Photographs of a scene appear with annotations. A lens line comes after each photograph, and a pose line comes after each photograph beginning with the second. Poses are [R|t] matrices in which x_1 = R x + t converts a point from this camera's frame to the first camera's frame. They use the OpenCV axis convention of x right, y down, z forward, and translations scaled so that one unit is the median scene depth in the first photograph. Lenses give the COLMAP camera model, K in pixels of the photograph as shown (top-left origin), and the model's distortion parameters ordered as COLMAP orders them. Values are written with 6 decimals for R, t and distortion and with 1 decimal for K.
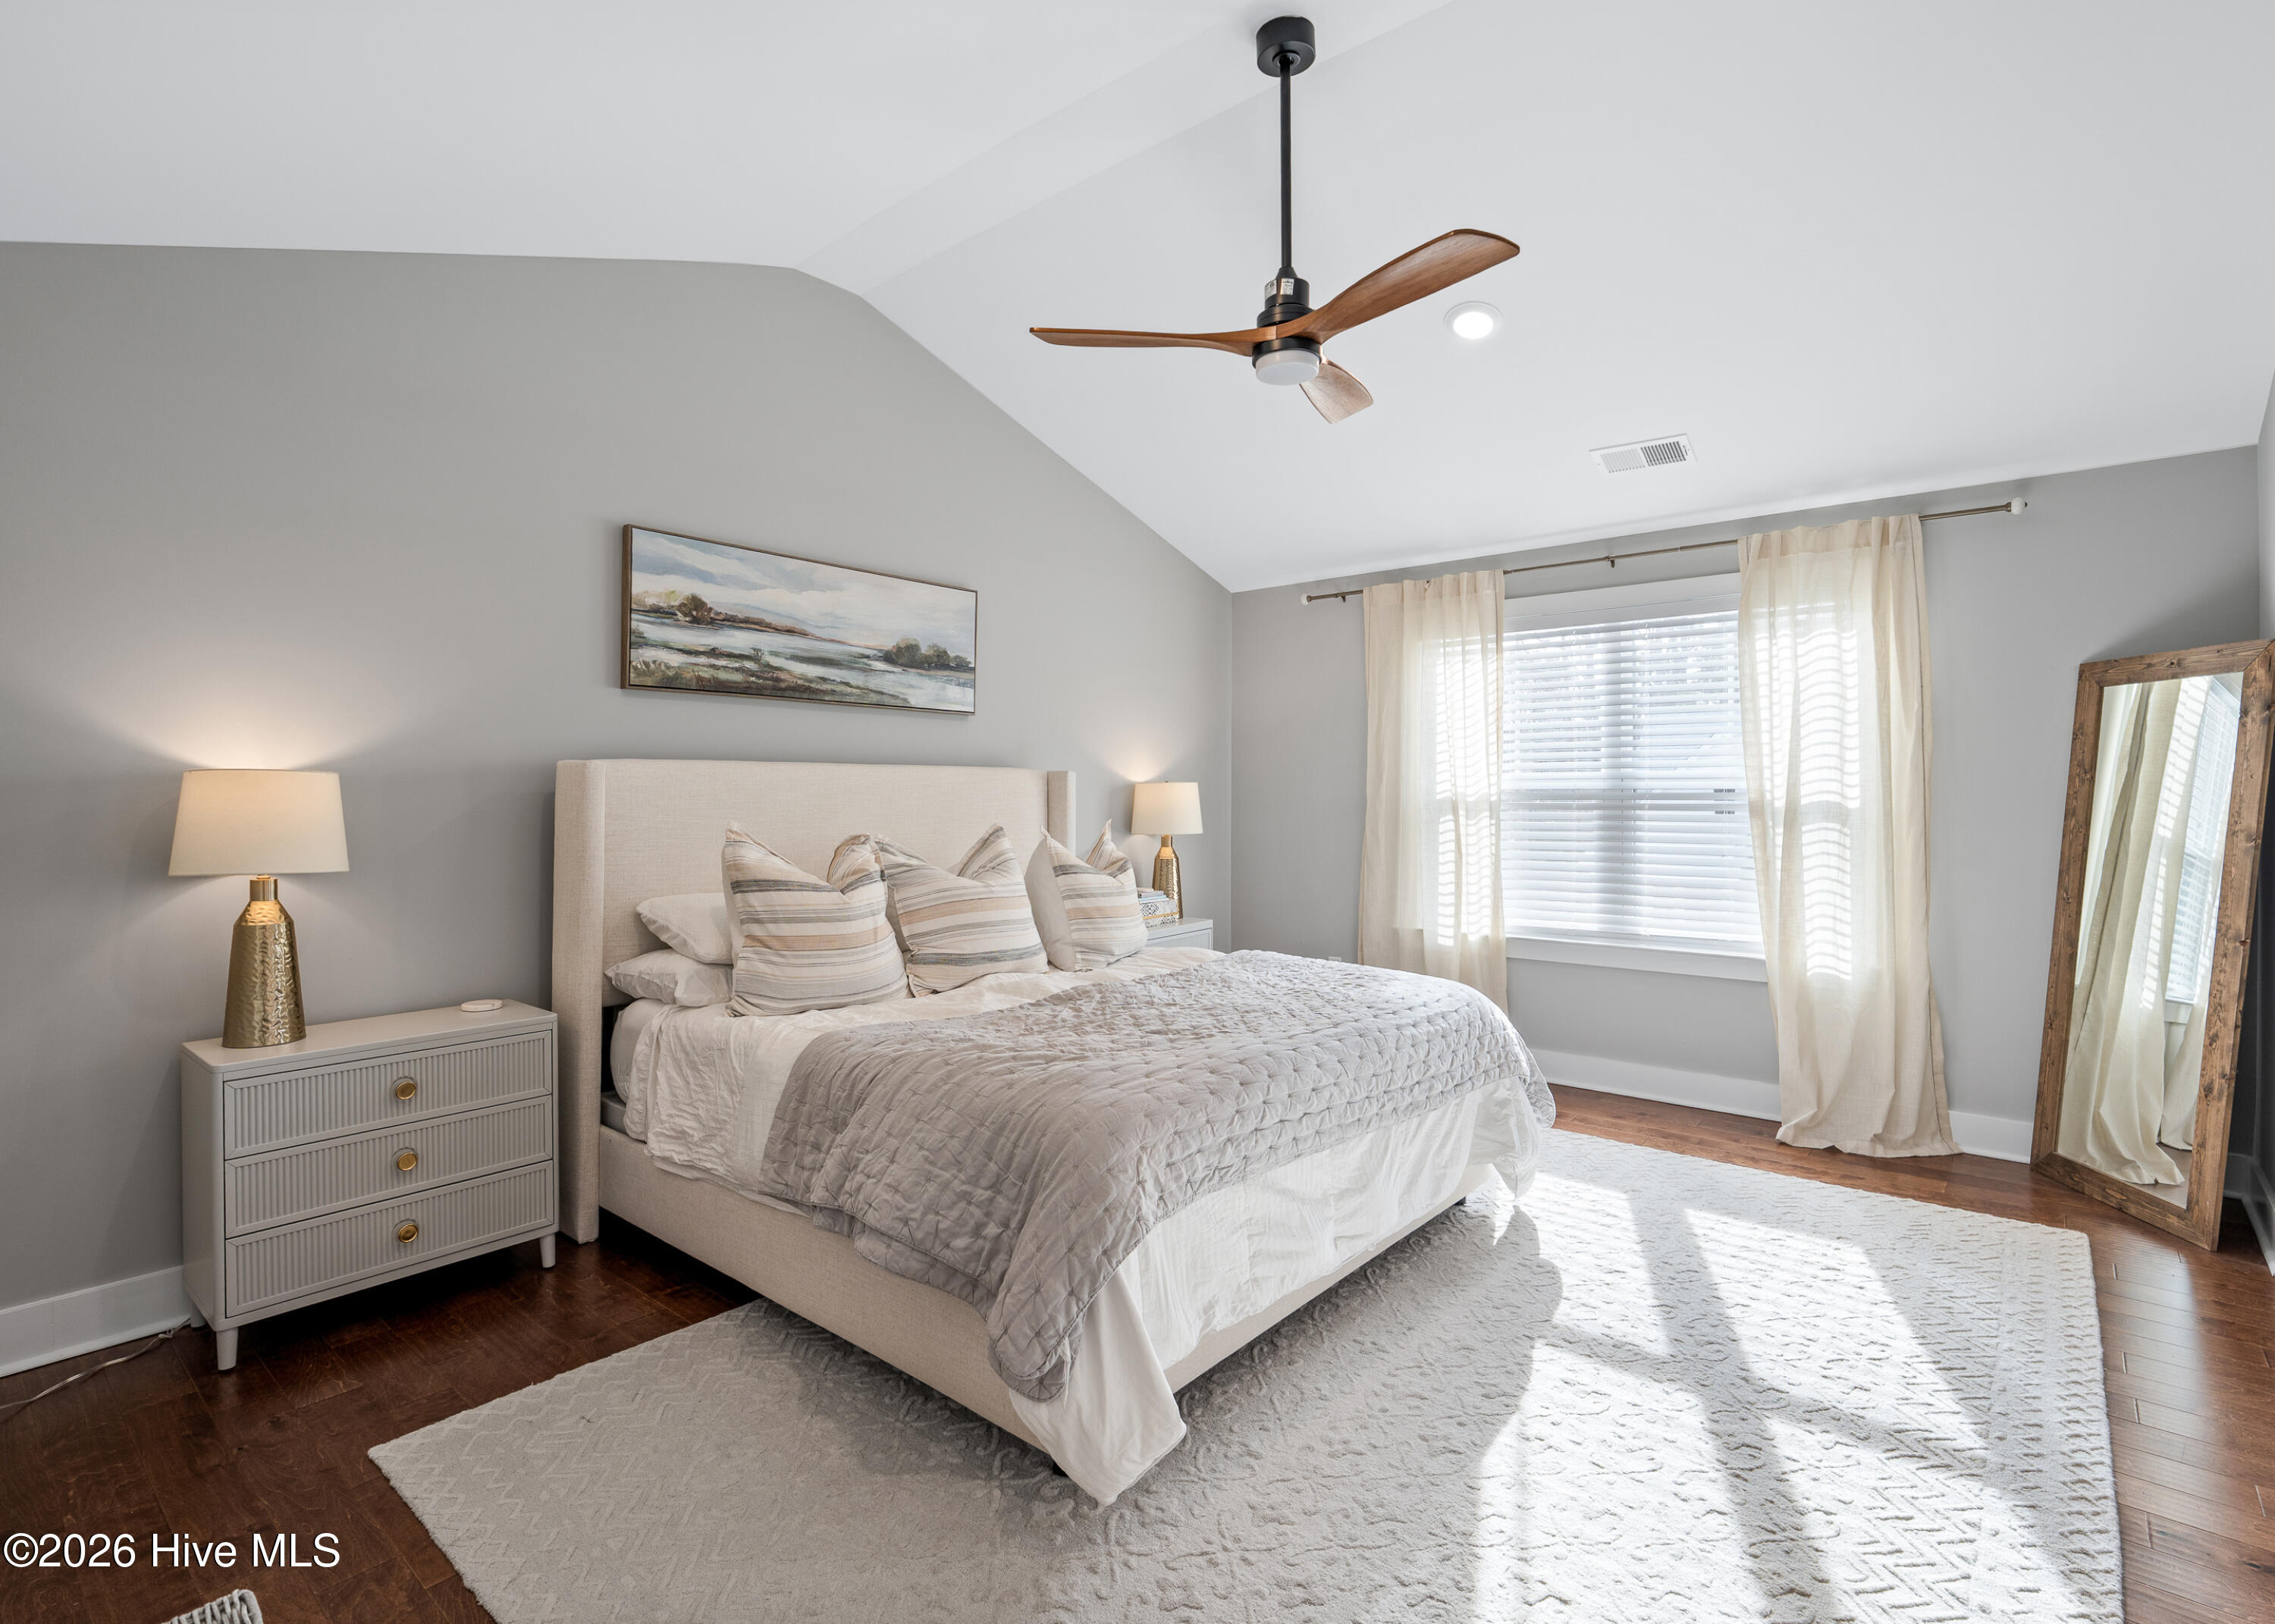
lens RADIAL K [[1088.5, 0, 1134.6], [0, 1088.5, 789.1], [0, 0, 1]] dist [-0.008376, 0.001938]
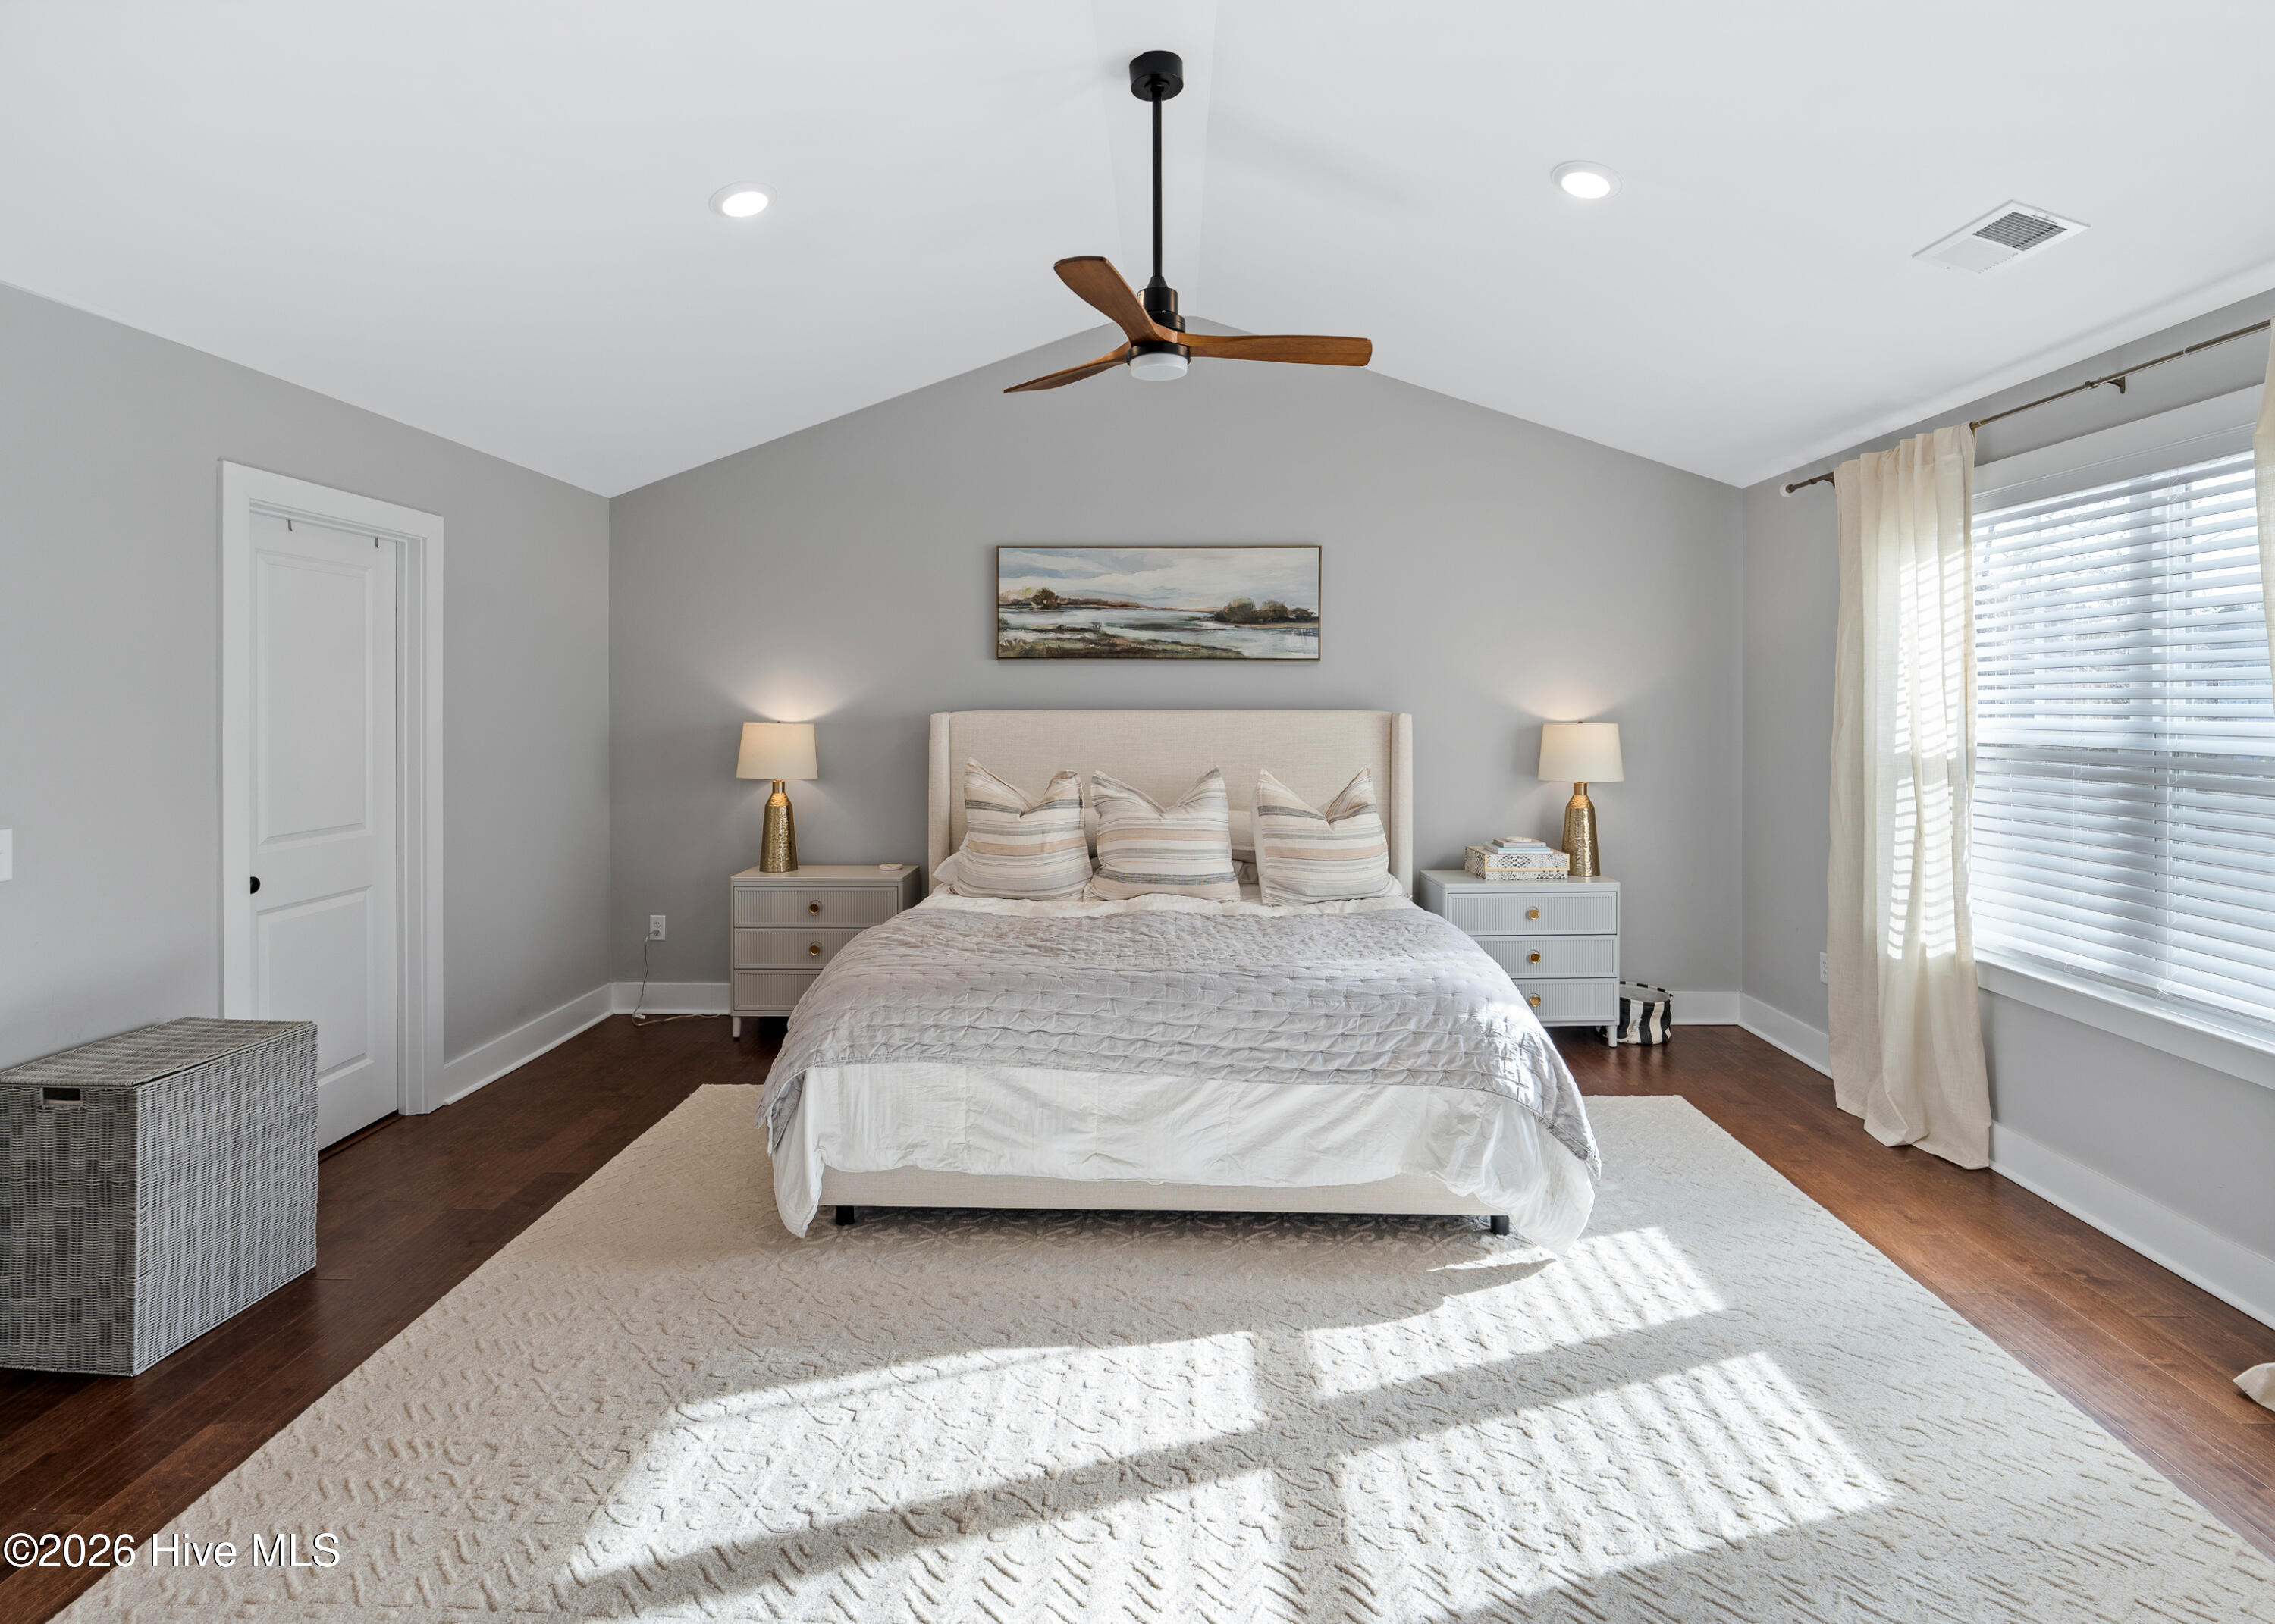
lens RADIAL K [[1088.5, 0, 1095.4], [0, 1088.5, 695.0], [0, 0, 1]] dist [-0.008376, 0.001938]
pose [[0.627580, -0.005381, -0.778534, 0.678569], [0.002332, 0.999985, -0.005032, -0.036250], [0.778549, 0.001343, 0.627583, 0.185547]]
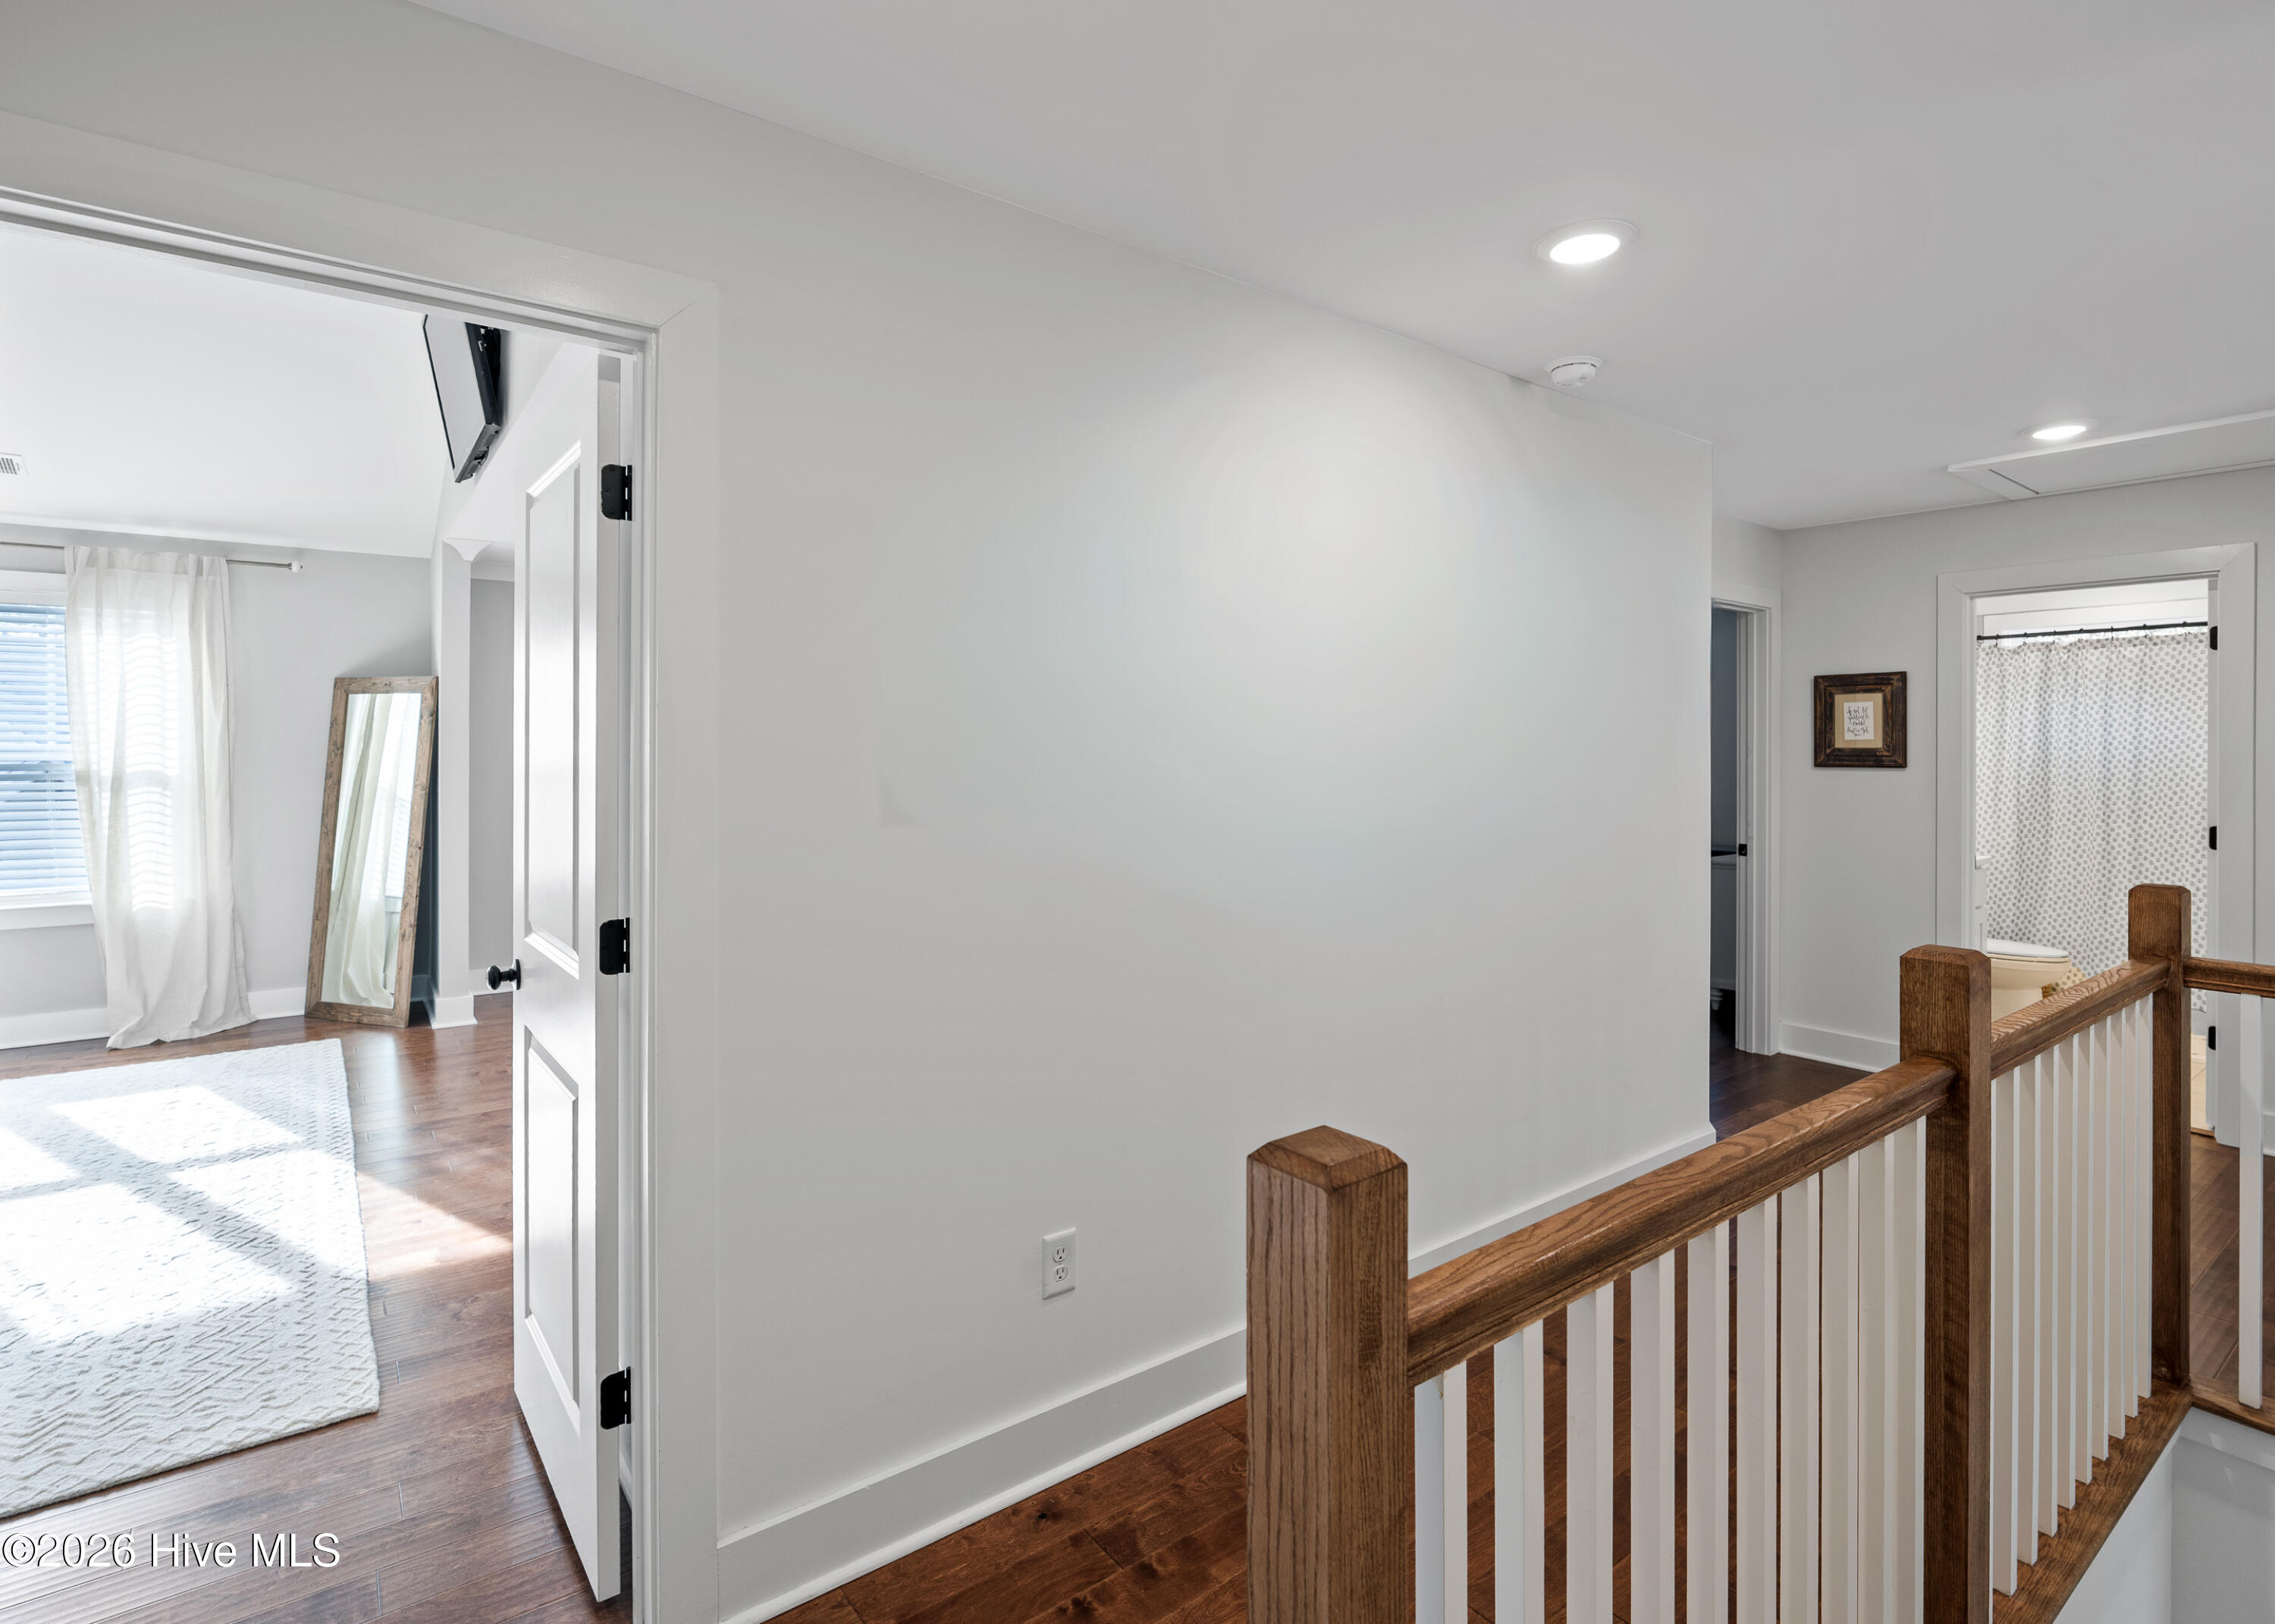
lens RADIAL K [[1088.5, 0, 1095.4], [0, 1088.5, 750.3], [0, 0, 1]] dist [-0.008376, 0.001938]
pose [[0.238953, -0.003695, 0.971024, -0.329289], [-0.003870, 0.999981, 0.004757, -0.023062], [-0.971024, -0.004895, 0.238934, -0.376402]]
